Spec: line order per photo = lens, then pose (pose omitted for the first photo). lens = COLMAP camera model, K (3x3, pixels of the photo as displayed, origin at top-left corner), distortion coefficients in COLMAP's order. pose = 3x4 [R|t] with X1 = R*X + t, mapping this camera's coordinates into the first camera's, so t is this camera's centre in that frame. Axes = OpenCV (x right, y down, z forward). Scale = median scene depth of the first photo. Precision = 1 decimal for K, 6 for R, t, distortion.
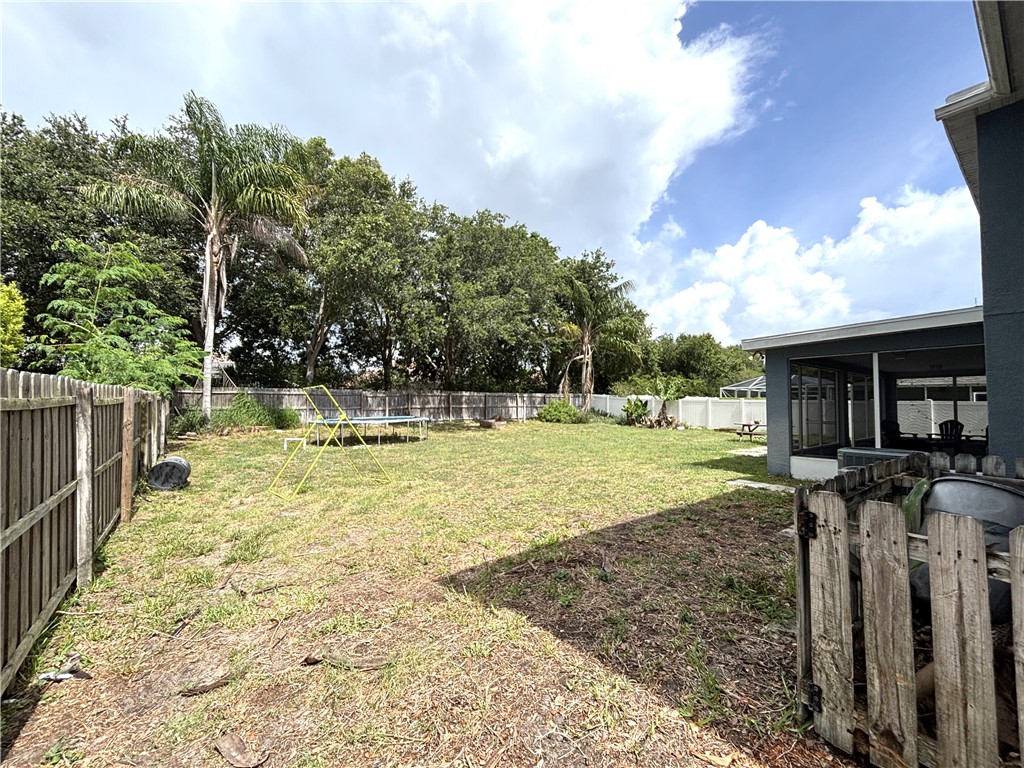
lens RADIAL K [[417.2, 0, 512.0], [0, 417.2, 384.0], [0, 0, 1]] dist [0.011482, -0.004032]
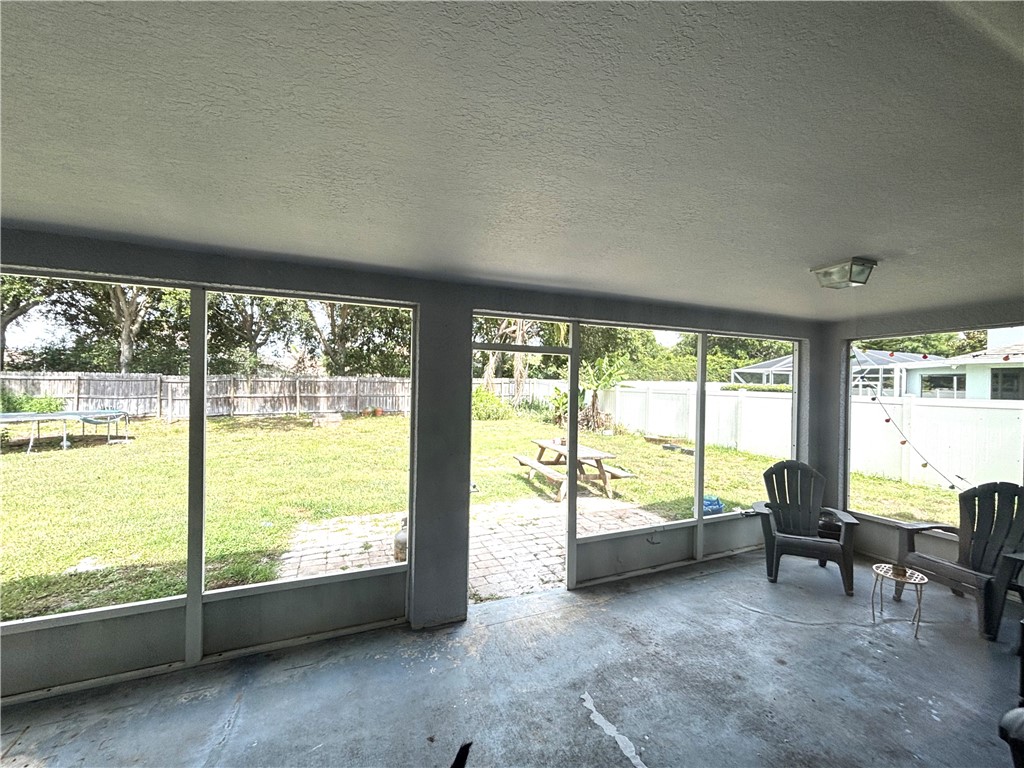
lens RADIAL K [[417.2, 0, 512.0], [0, 417.2, 384.0], [0, 0, 1]] dist [0.011482, -0.004032]
pose [[0.967055, 0.006279, -0.254489, 0.424038], [0.003661, 0.999249, 0.038568, 0.005078], [0.254541, -0.038229, 0.966306, 0.340532]]
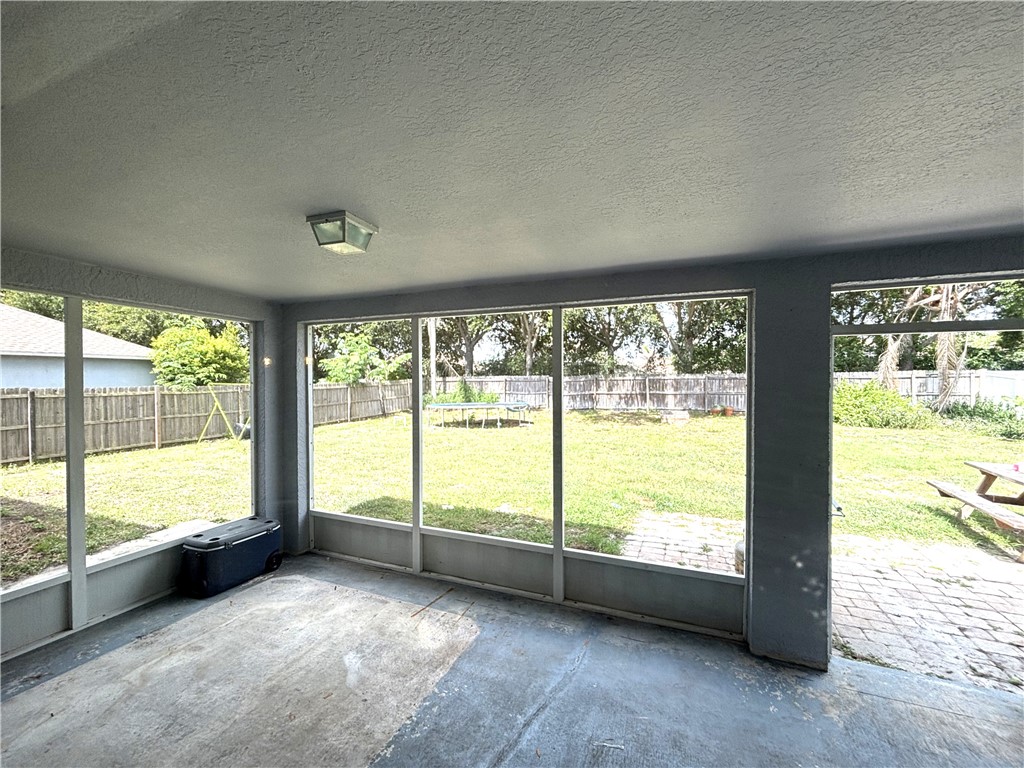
lens RADIAL K [[417.2, 0, 512.0], [0, 417.2, 384.0], [0, 0, 1]] dist [0.011482, -0.004032]
pose [[0.500069, -0.000493, -0.865985, 0.426743], [0.043348, 0.998760, 0.024464, 0.005184], [0.864900, -0.049772, 0.499471, 0.341603]]
